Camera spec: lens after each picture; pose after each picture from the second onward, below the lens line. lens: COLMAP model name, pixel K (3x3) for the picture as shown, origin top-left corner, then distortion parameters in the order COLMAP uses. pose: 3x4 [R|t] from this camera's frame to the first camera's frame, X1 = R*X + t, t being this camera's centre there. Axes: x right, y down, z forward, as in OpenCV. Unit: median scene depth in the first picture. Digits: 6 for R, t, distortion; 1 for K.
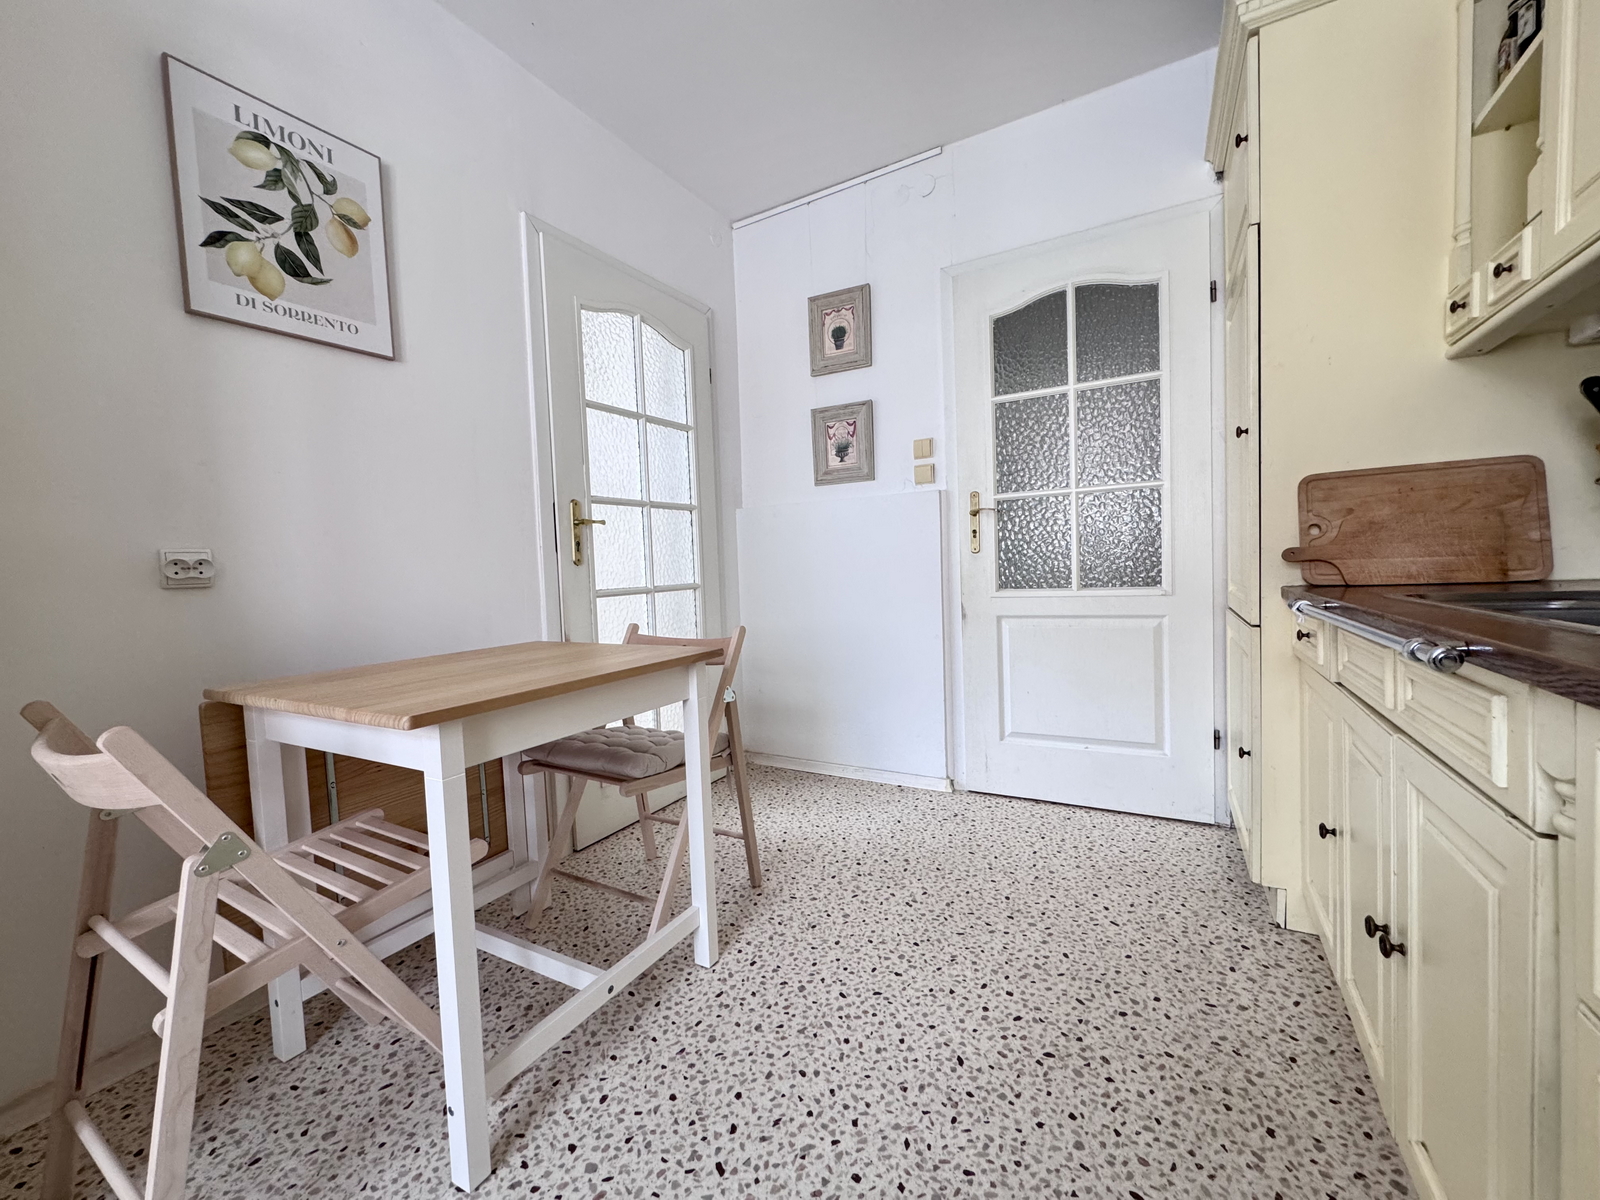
lens RADIAL K [[636.1, 0, 801.6], [0, 636.1, 597.9], [0, 0, 1]] dist [-0.001290, -0.000109]
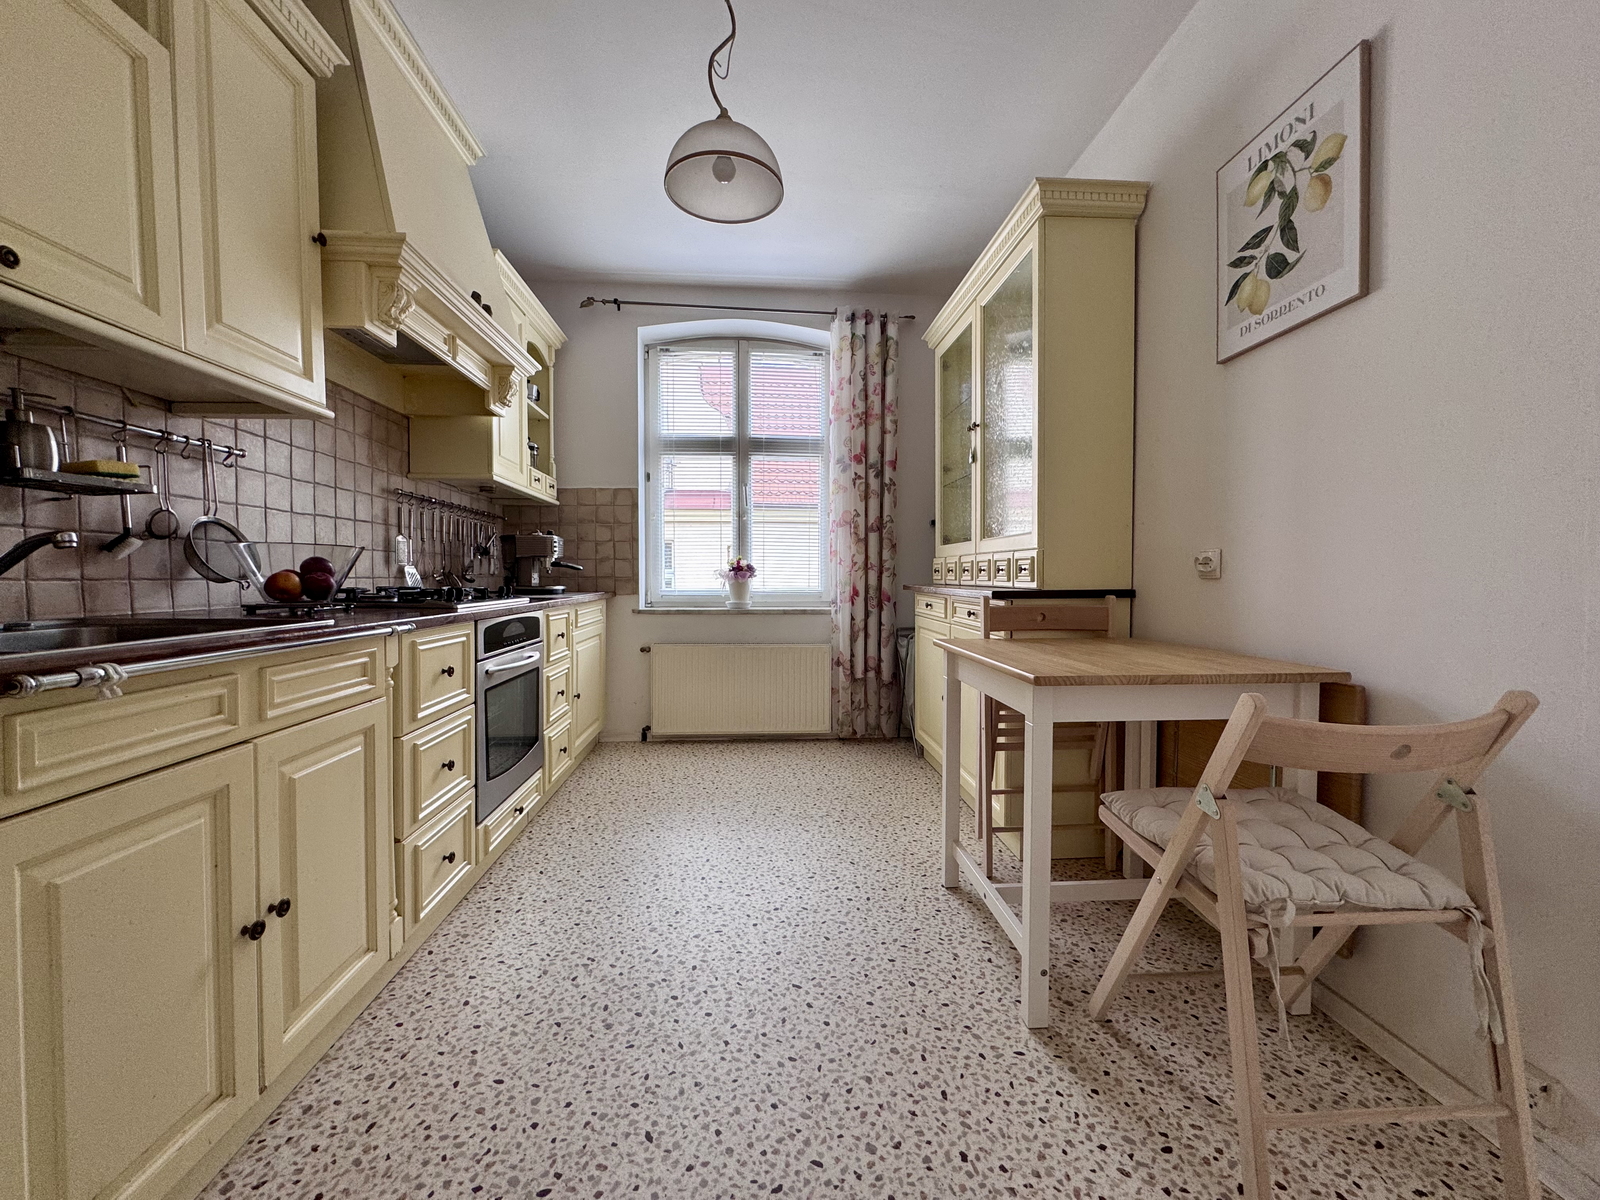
lens RADIAL K [[636.1, 0, 801.6], [0, 636.1, 597.9], [0, 0, 1]] dist [-0.001290, -0.000109]
pose [[-0.831218, 0.054503, -0.553269, 0.445084], [0.001996, 0.995469, 0.095065, -0.096008], [0.555944, 0.077915, -0.827560, 1.526921]]
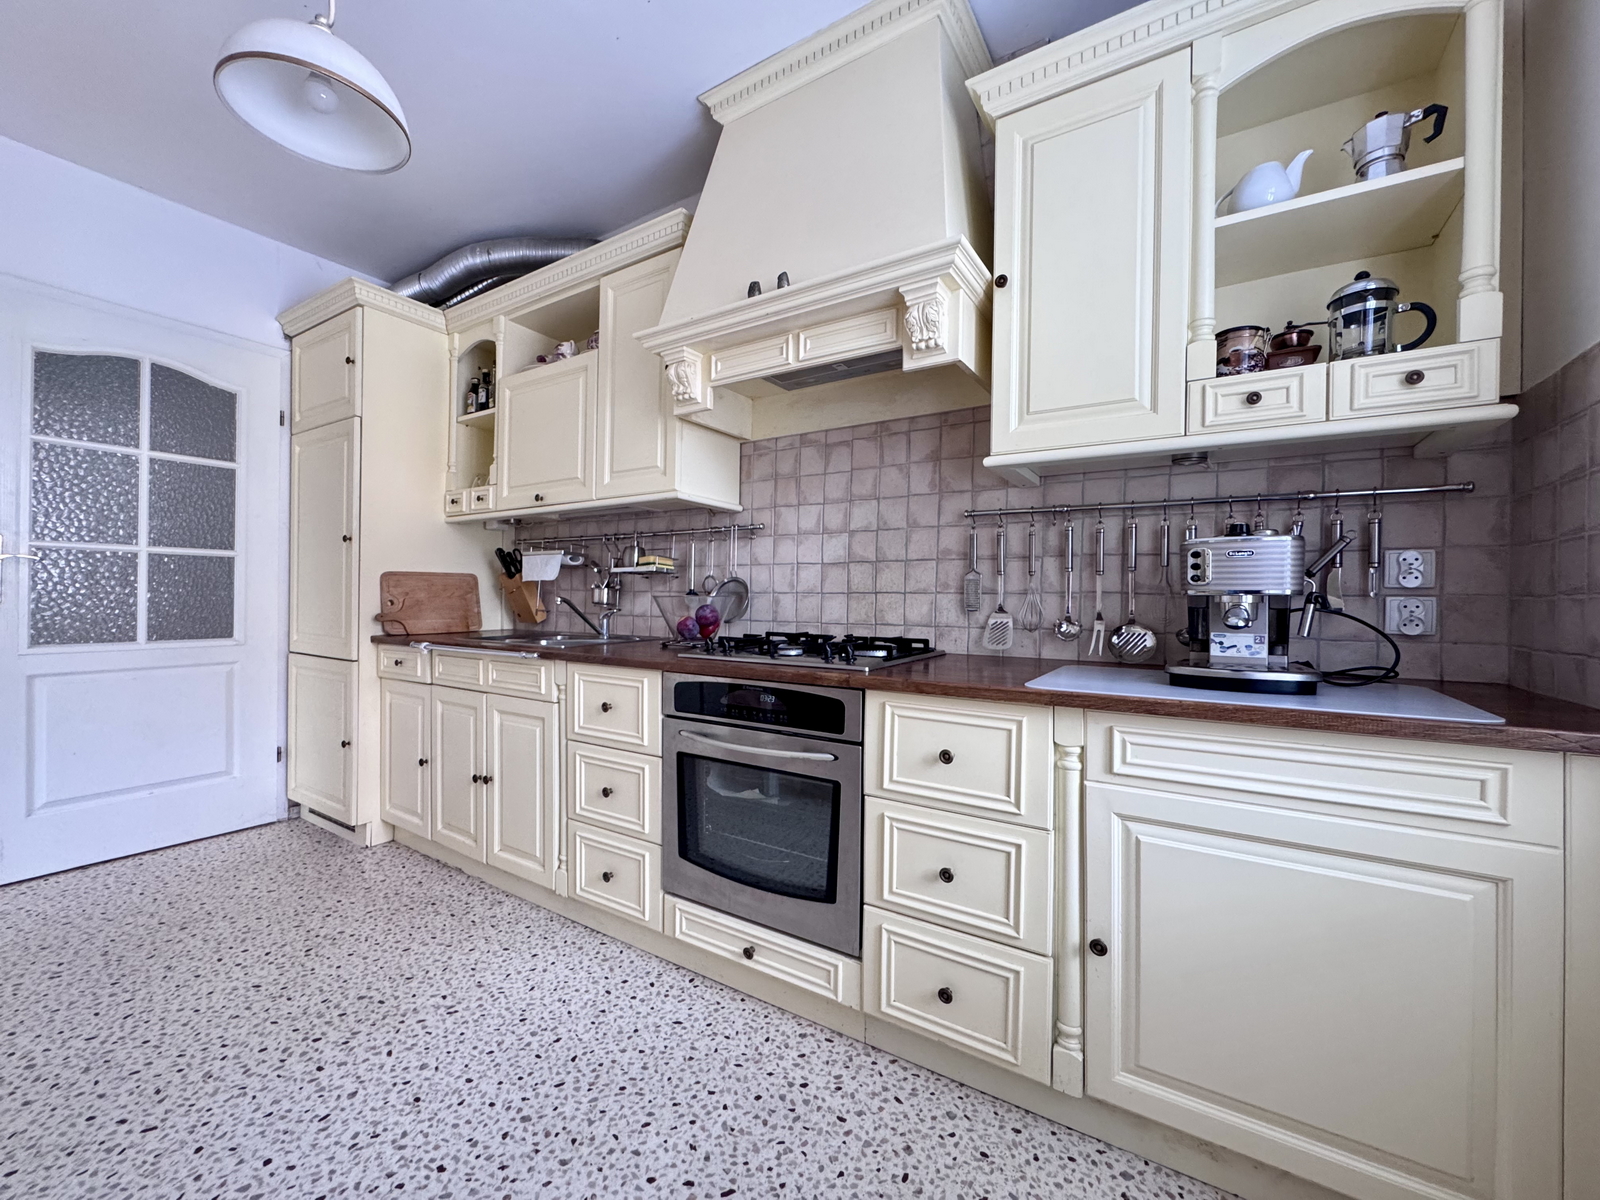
lens RADIAL K [[636.1, 0, 801.6], [0, 636.1, 597.9], [0, 0, 1]] dist [-0.001290, -0.000109]
pose [[0.056788, 0.039270, 0.997614, -0.918445], [0.036370, 0.998482, -0.041374, -0.007958], [-0.997724, 0.038633, 0.055273, -0.238956]]
